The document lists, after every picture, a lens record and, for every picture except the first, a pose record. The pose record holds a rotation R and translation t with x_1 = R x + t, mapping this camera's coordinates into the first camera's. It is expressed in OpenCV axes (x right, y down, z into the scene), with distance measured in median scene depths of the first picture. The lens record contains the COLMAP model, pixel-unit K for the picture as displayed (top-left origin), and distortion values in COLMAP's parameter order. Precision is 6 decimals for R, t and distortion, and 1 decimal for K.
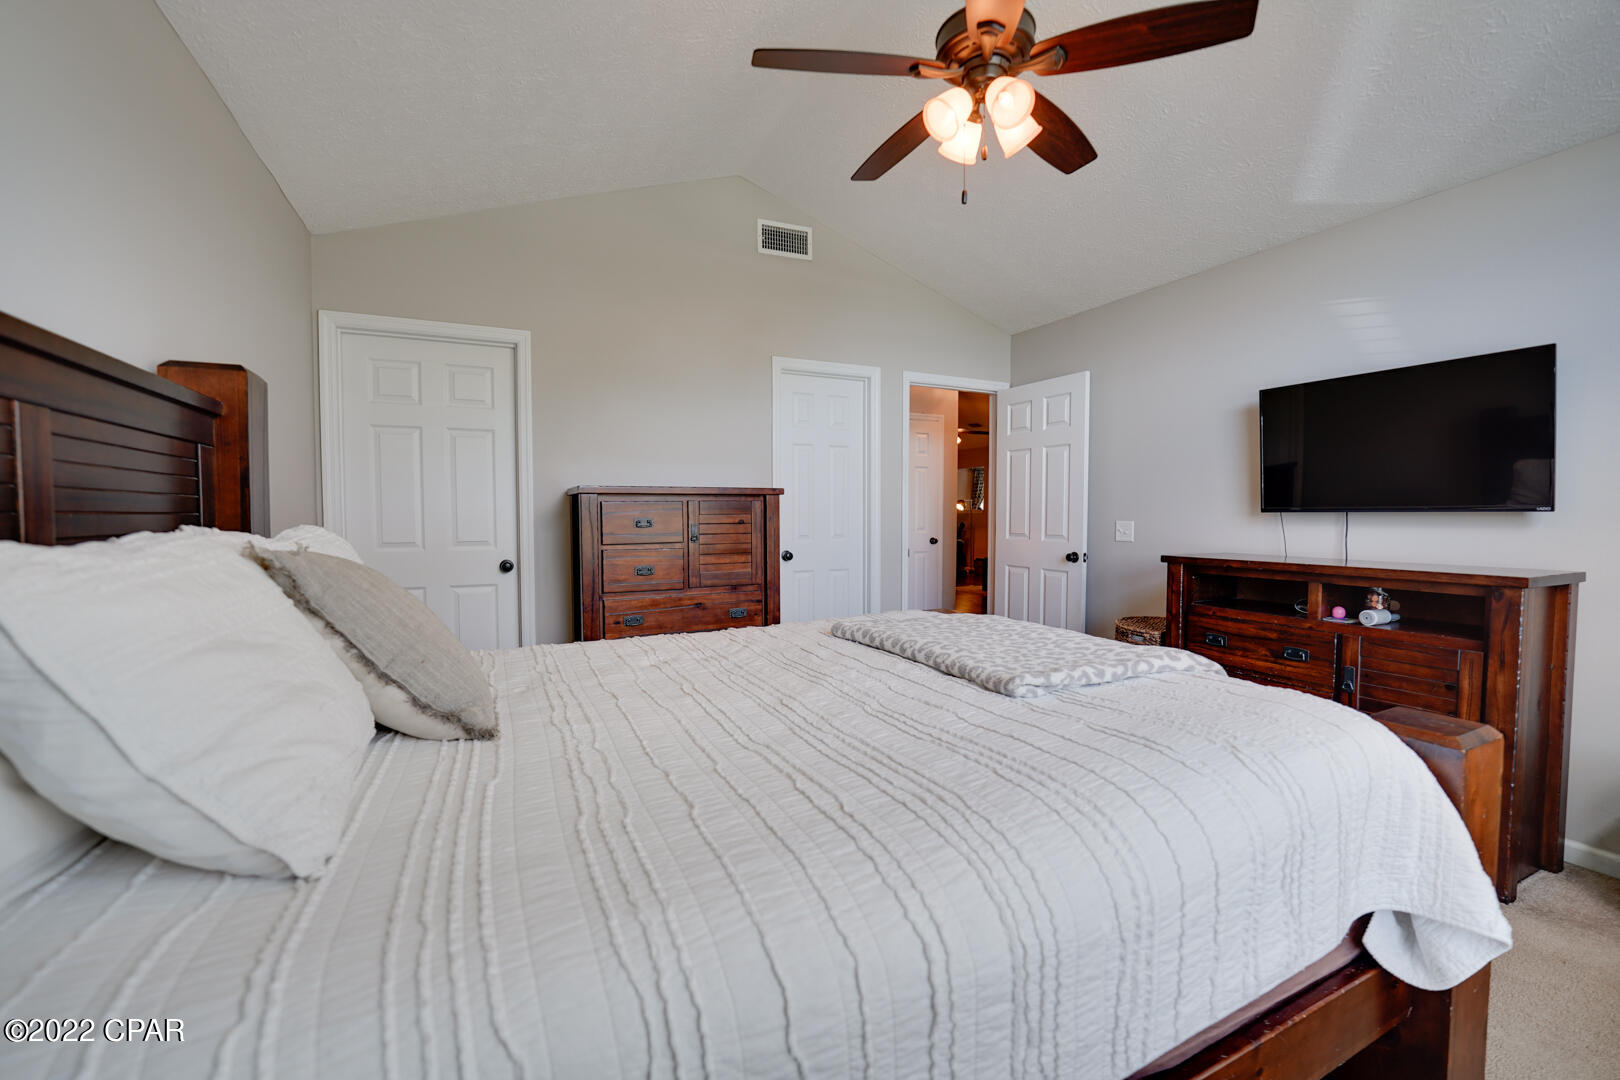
lens RADIAL K [[651.2, 0, 807.4], [0, 651.2, 537.7], [0, 0, 1]] dist [-0.041051, -0.000022]
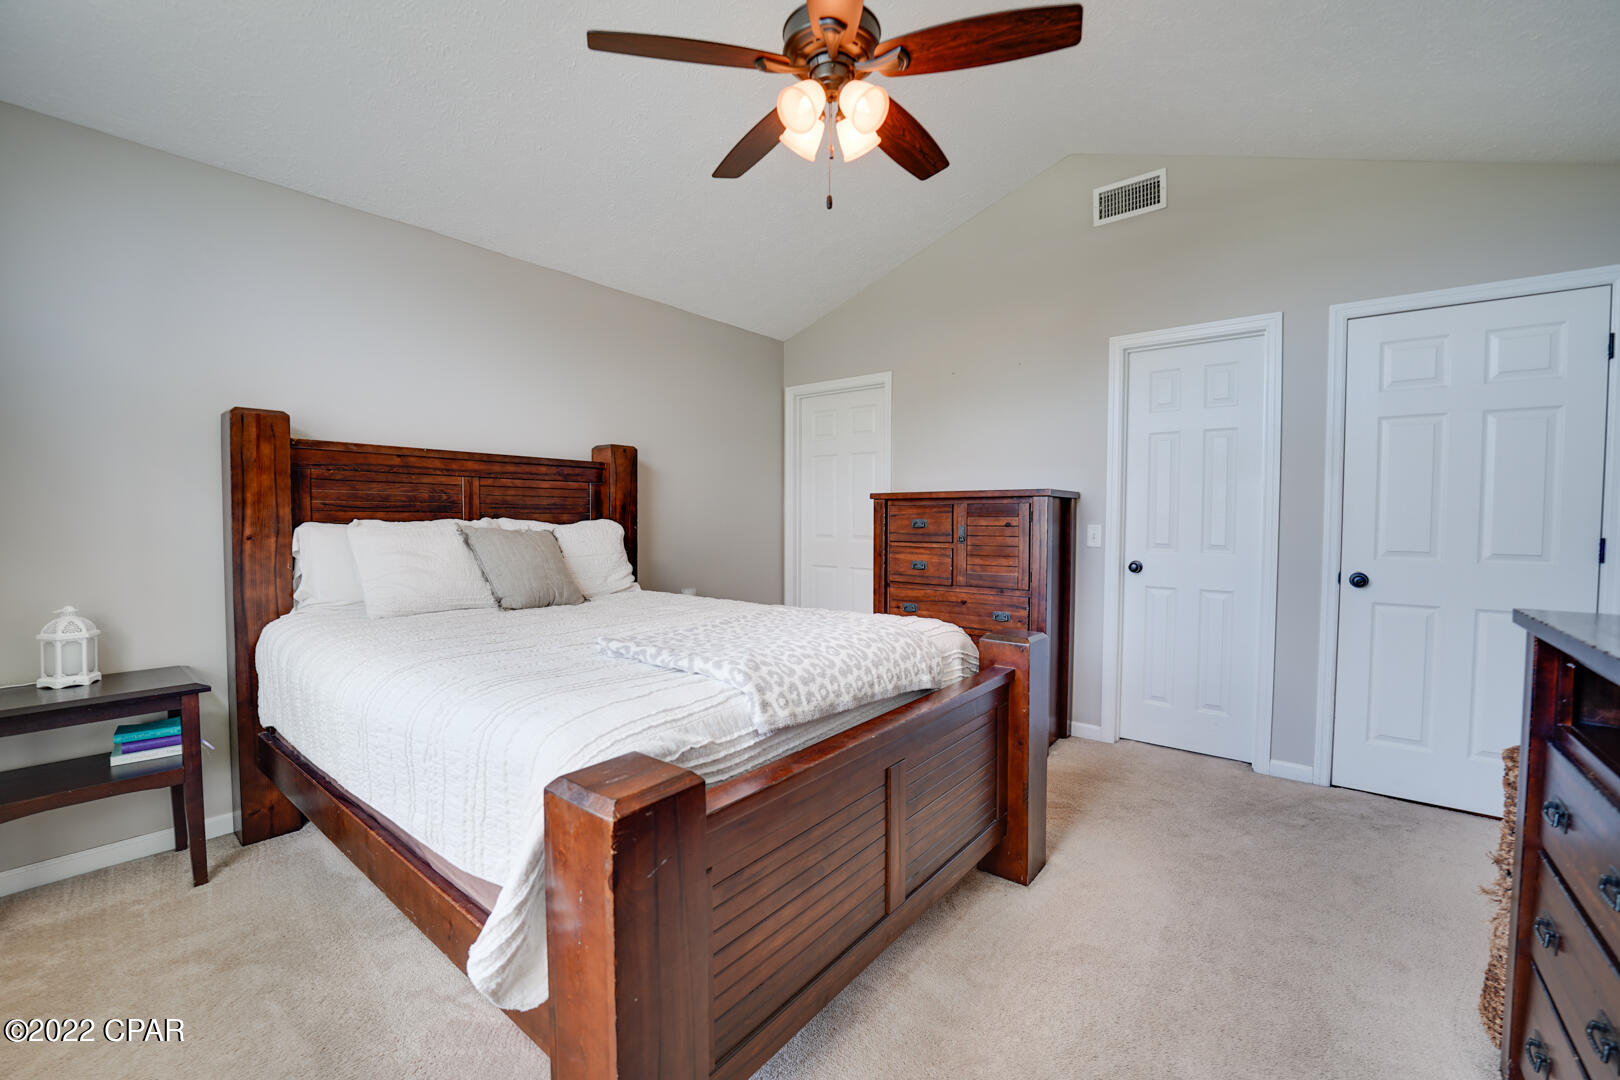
lens RADIAL K [[651.2, 0, 807.4], [0, 651.2, 537.7], [0, 0, 1]] dist [-0.041051, -0.000022]
pose [[0.424671, 0.032246, -0.904773, 0.668024], [-0.038792, 0.999096, 0.017400, -0.010345], [0.904516, 0.027709, 0.425538, 0.315785]]
